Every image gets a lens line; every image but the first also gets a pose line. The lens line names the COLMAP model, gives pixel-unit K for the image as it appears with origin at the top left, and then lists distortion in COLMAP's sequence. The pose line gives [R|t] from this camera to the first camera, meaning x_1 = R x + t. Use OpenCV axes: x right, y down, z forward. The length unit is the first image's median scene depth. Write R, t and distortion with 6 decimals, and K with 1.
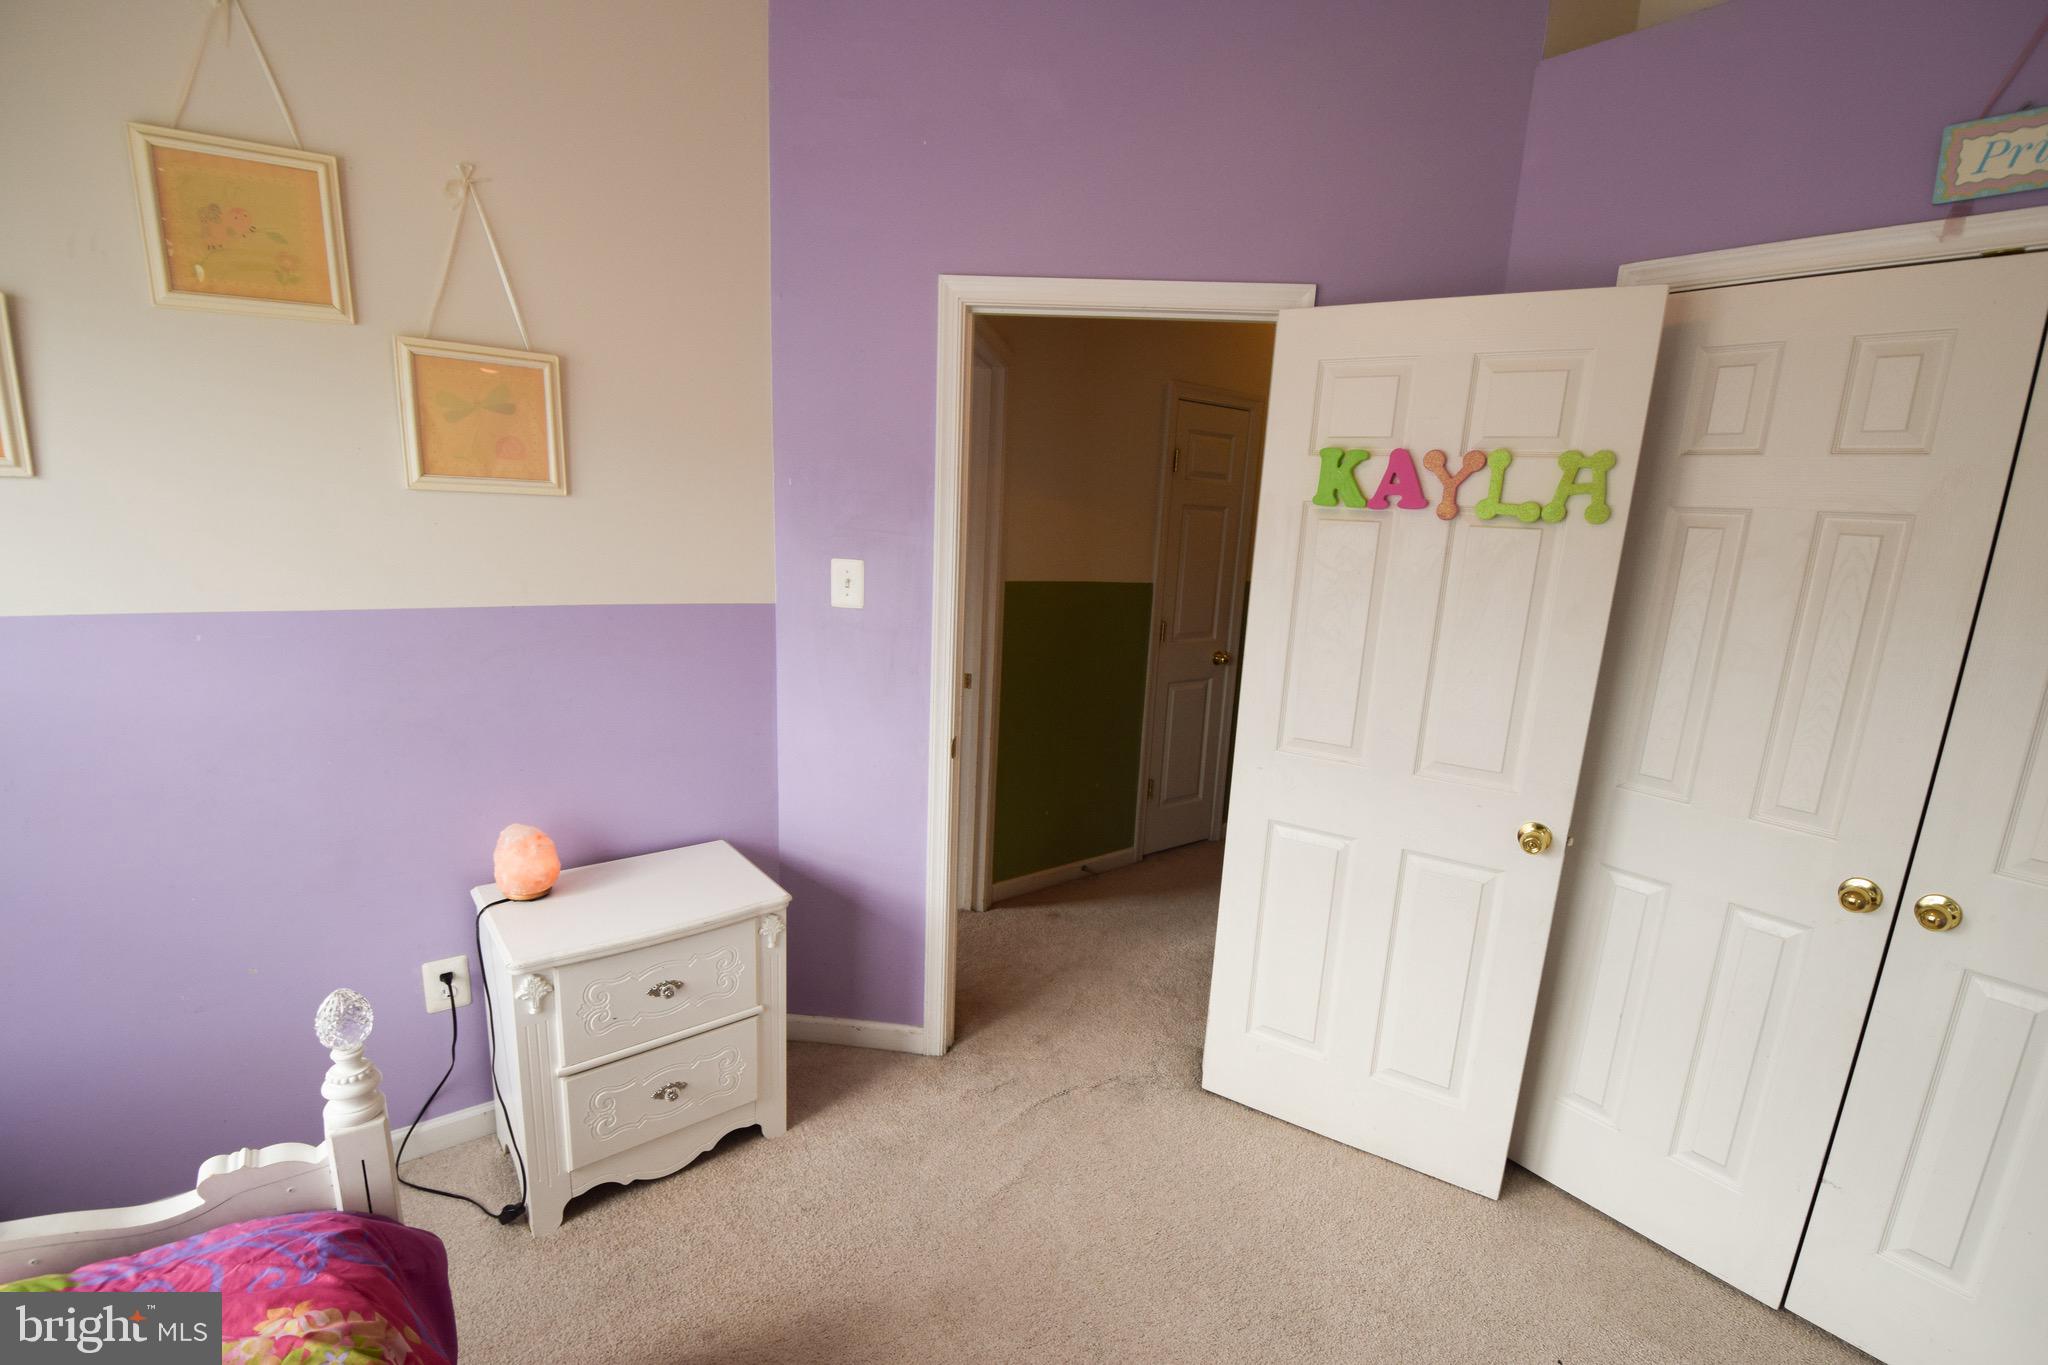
lens RADIAL K [[905.5, 0, 1053.1], [0, 905.5, 722.8], [0, 0, 1]] dist [0.019614, -0.026370]
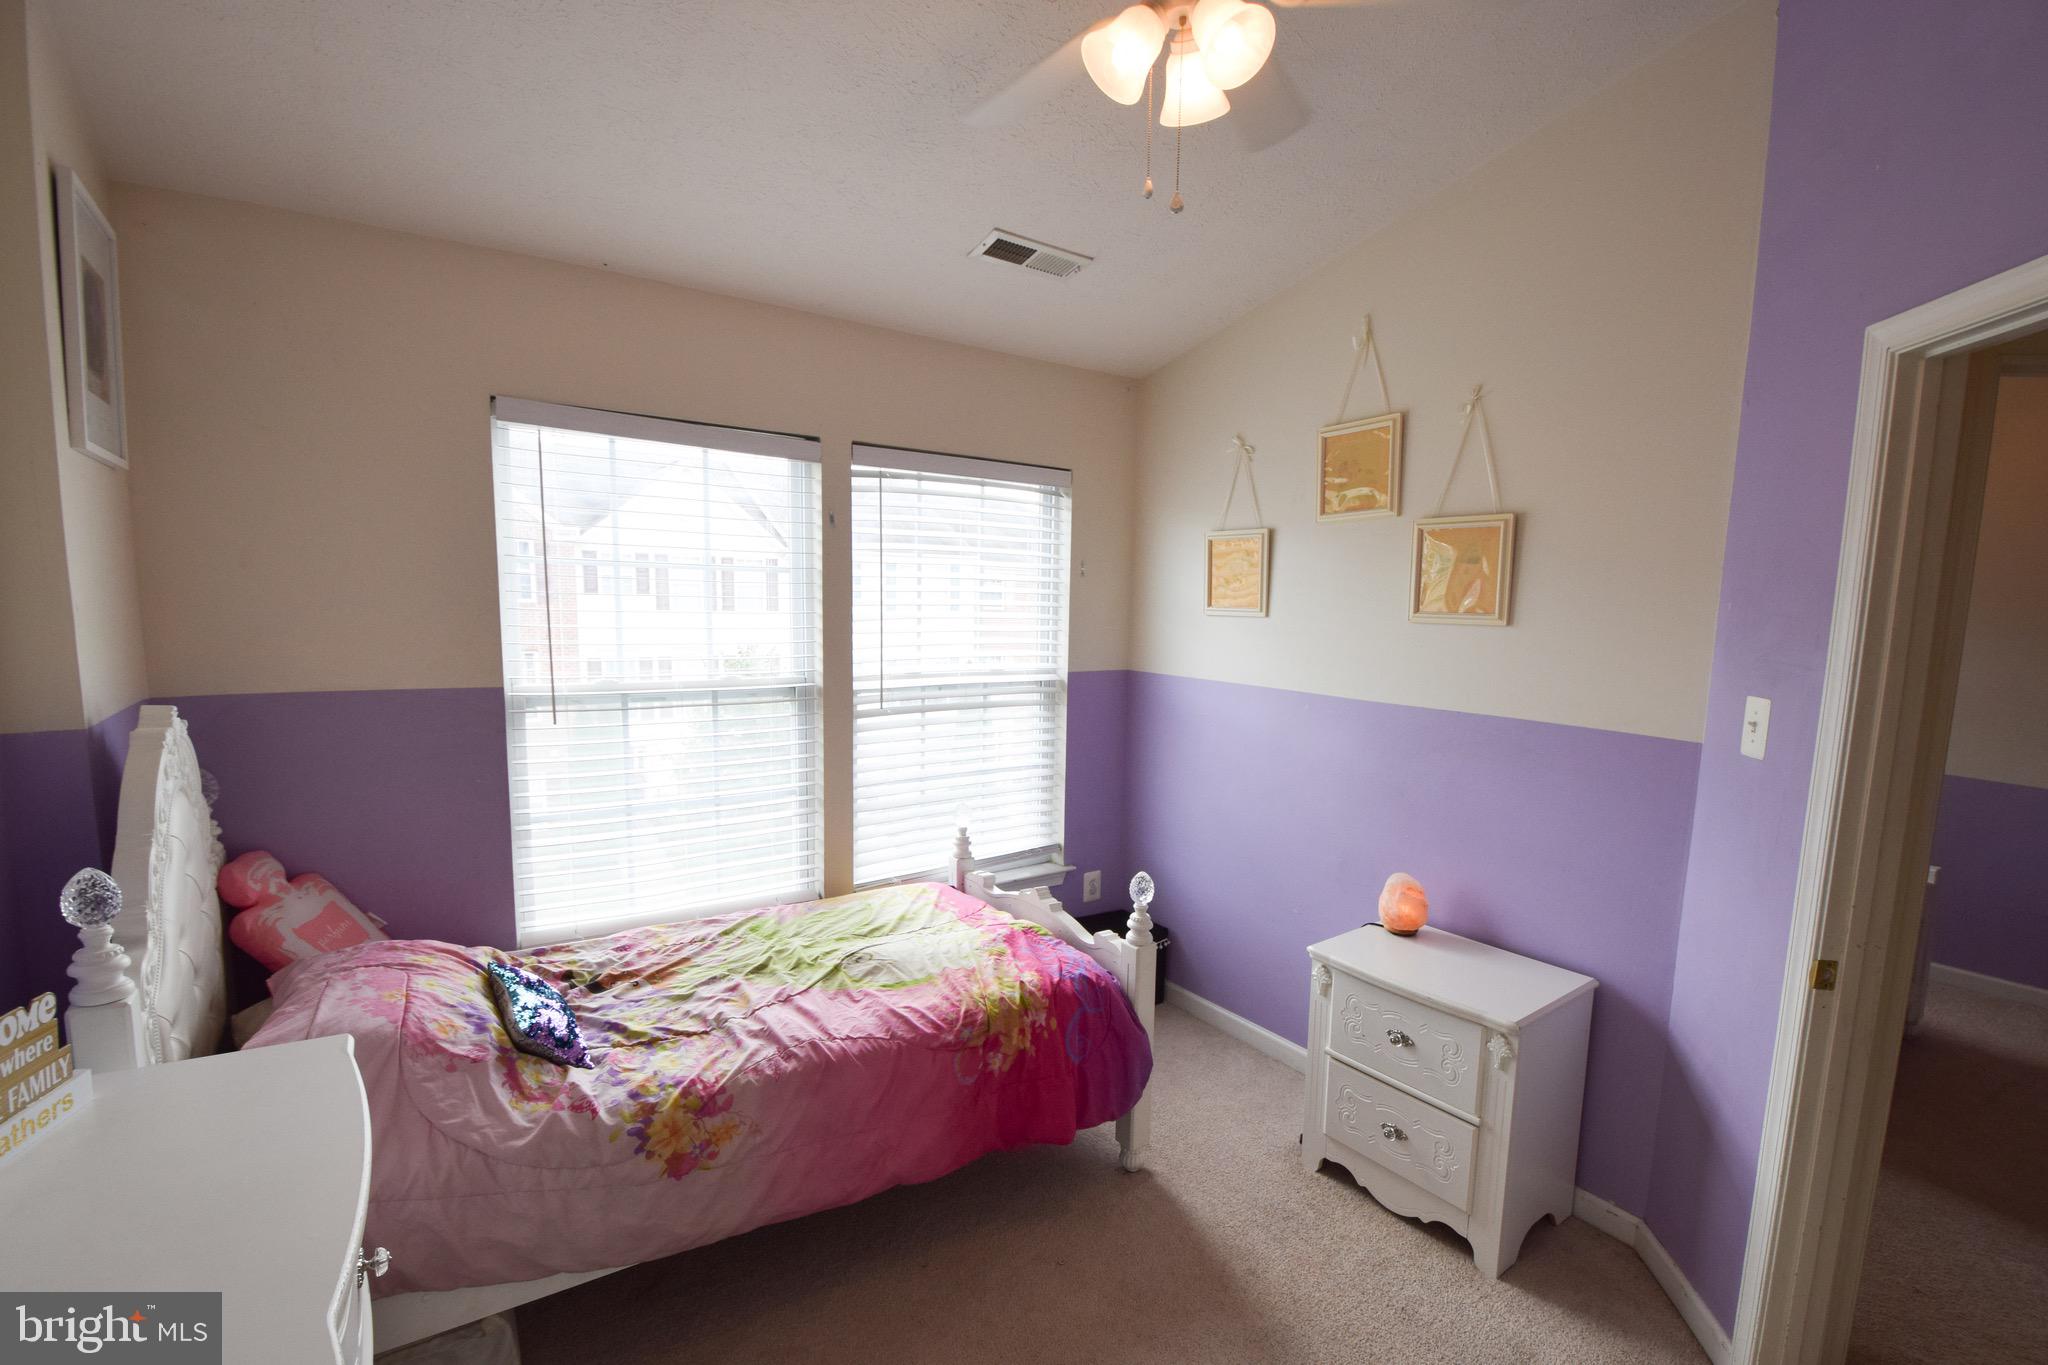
lens RADIAL K [[905.5, 0, 1053.1], [0, 905.5, 722.8], [0, 0, 1]] dist [0.019614, -0.026370]
pose [[-0.037863, 0.079920, -0.996082, 0.667134], [-0.255916, 0.962778, 0.086976, -0.075200], [0.965957, 0.258207, -0.016001, 0.459543]]
